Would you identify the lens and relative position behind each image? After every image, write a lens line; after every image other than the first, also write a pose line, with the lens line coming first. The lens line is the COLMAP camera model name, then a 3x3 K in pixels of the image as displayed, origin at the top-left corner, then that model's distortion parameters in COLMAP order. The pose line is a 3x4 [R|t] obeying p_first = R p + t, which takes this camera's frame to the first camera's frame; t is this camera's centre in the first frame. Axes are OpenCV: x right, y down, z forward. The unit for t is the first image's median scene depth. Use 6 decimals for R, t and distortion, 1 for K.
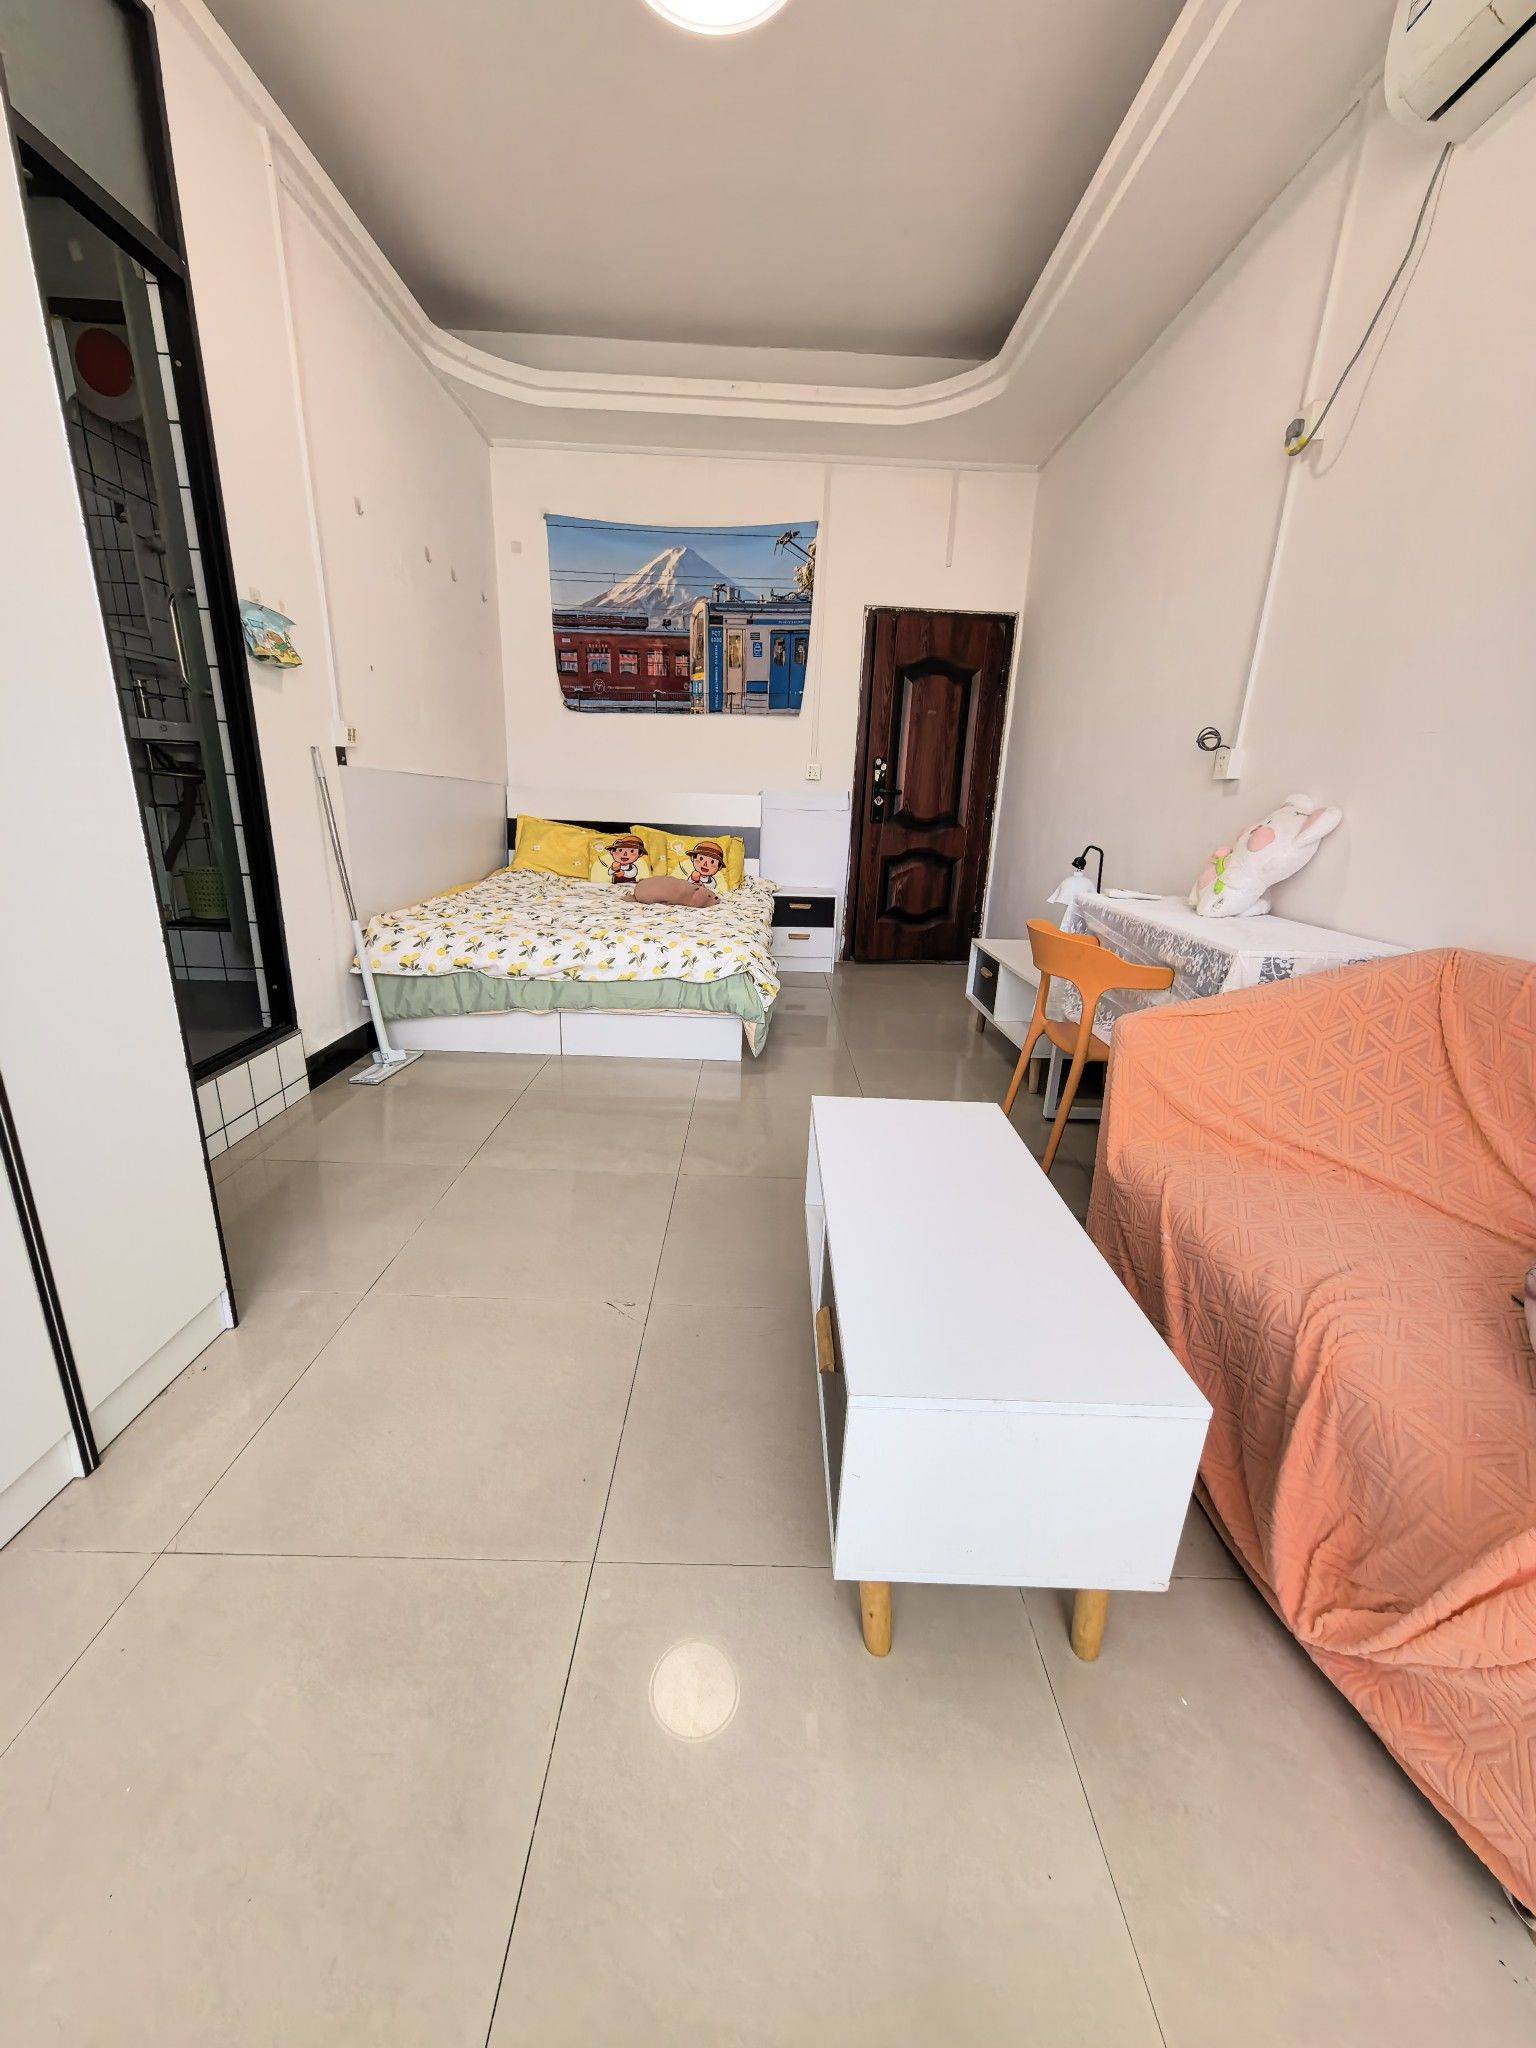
lens RADIAL K [[797.2, 0, 768.1], [0, 797.2, 1035.9], [0, 0, 1]] dist [0.002110, 0.000122]
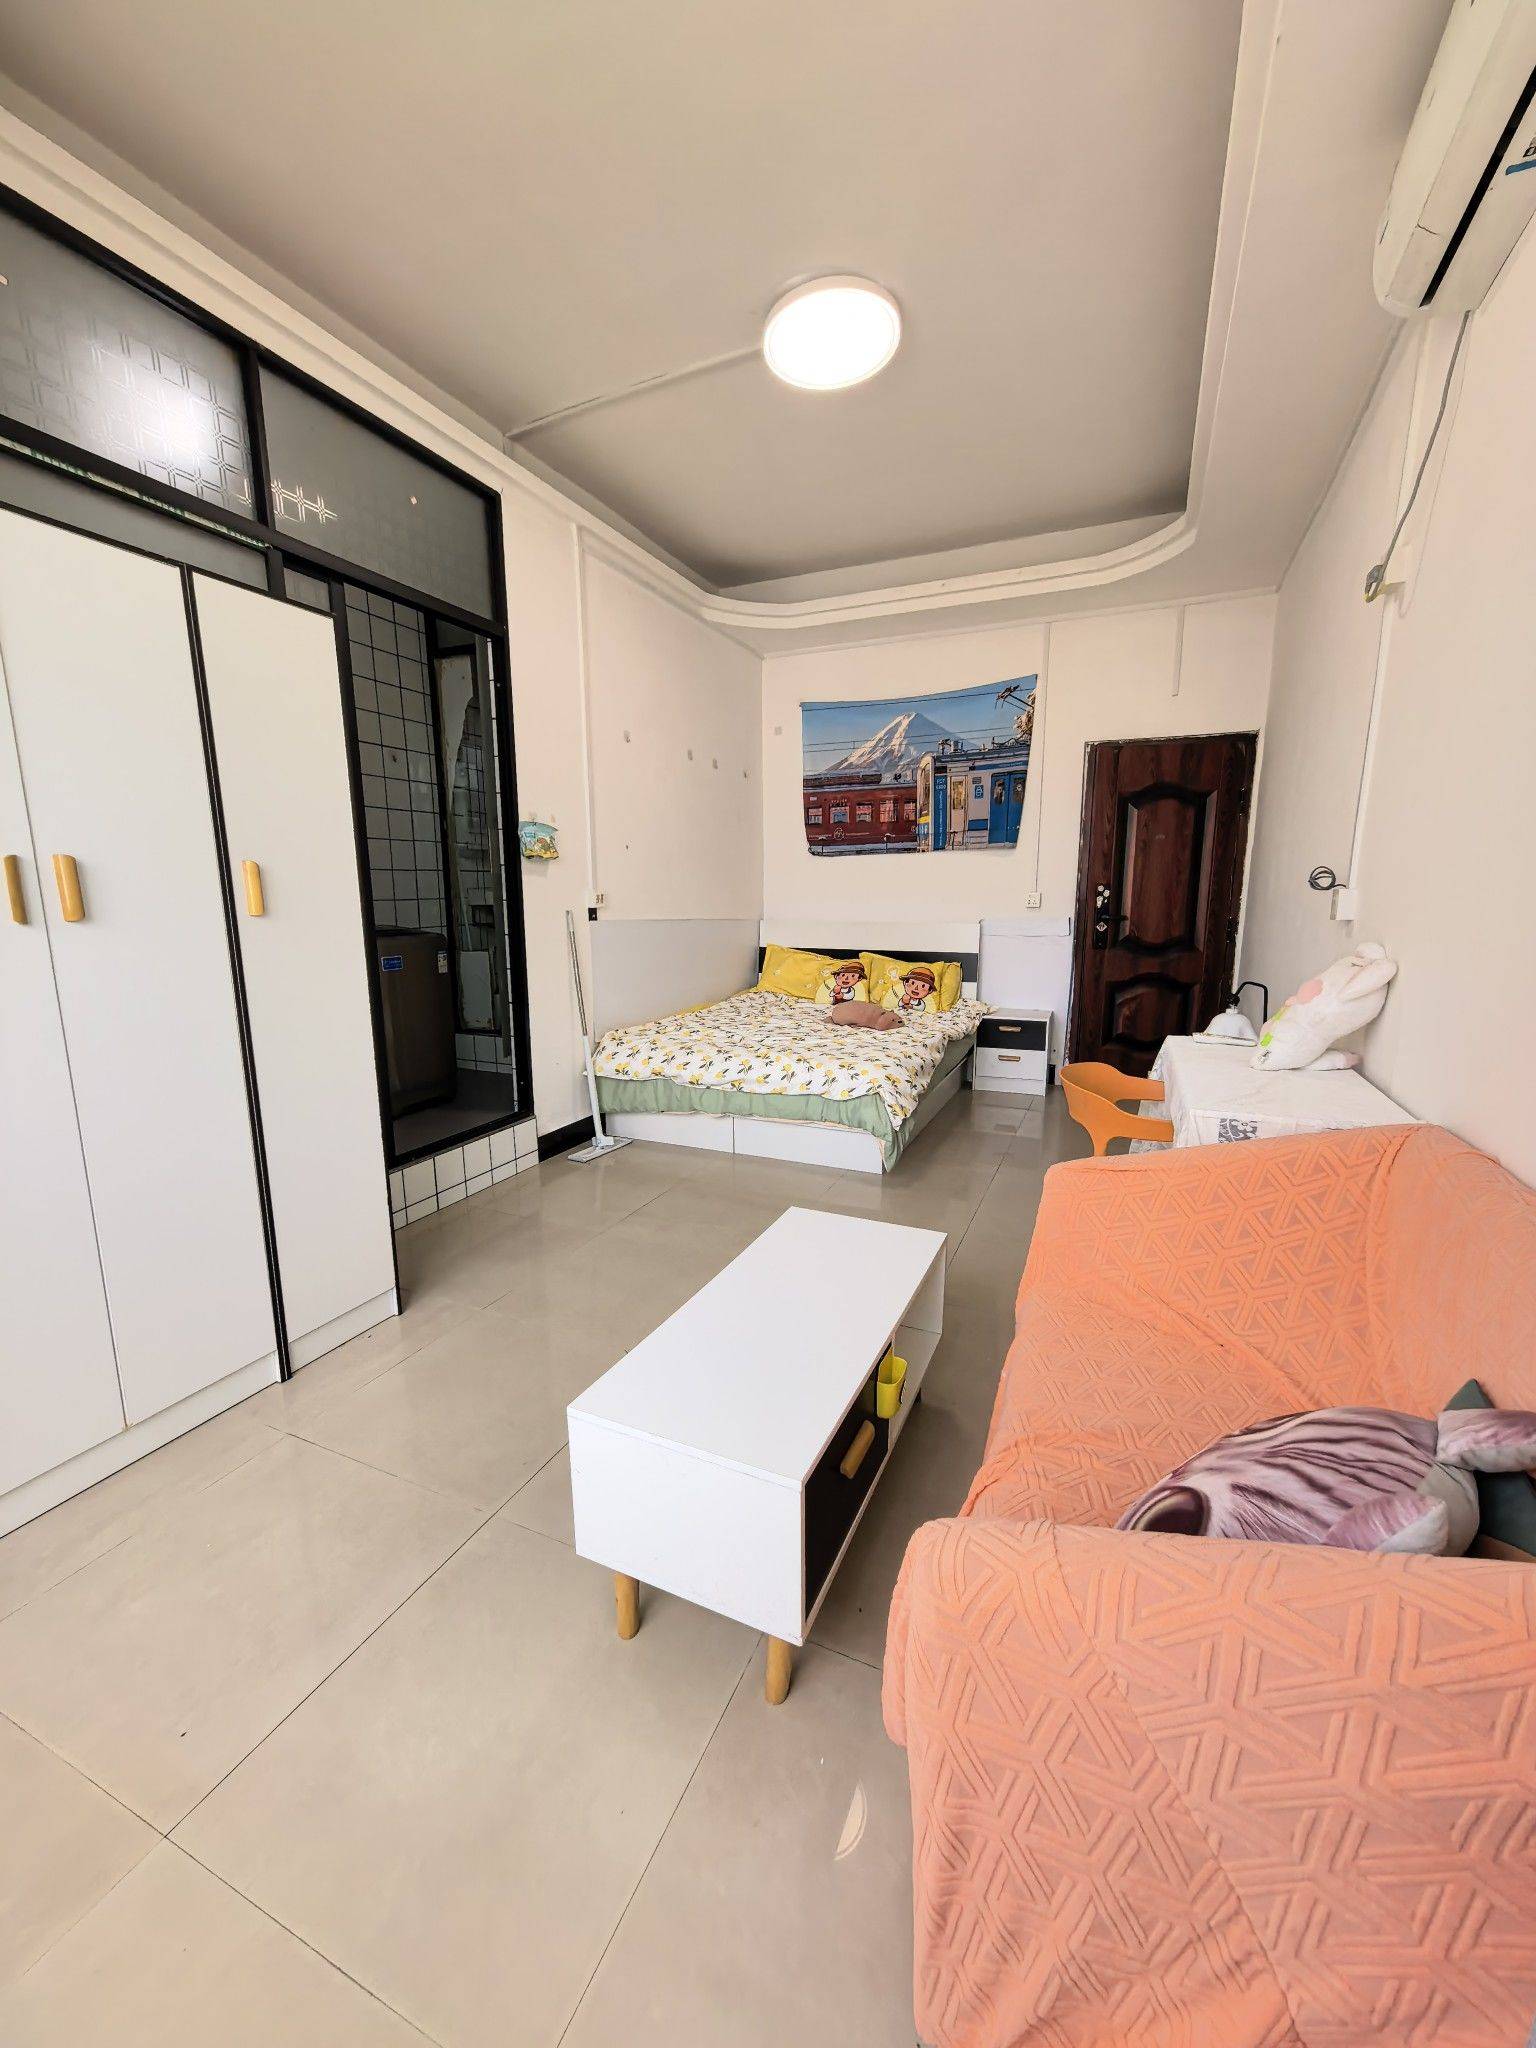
lens RADIAL K [[816.3, 0, 768.0], [0, 816.3, 1024.0], [0, 0, 1]] dist [-0.000424, 0.000081]
pose [[0.906665, 0.028930, -0.420857, 0.205965], [-0.089144, 0.988256, -0.124112, -0.014812], [0.412324, 0.150044, 0.898596, -0.057526]]
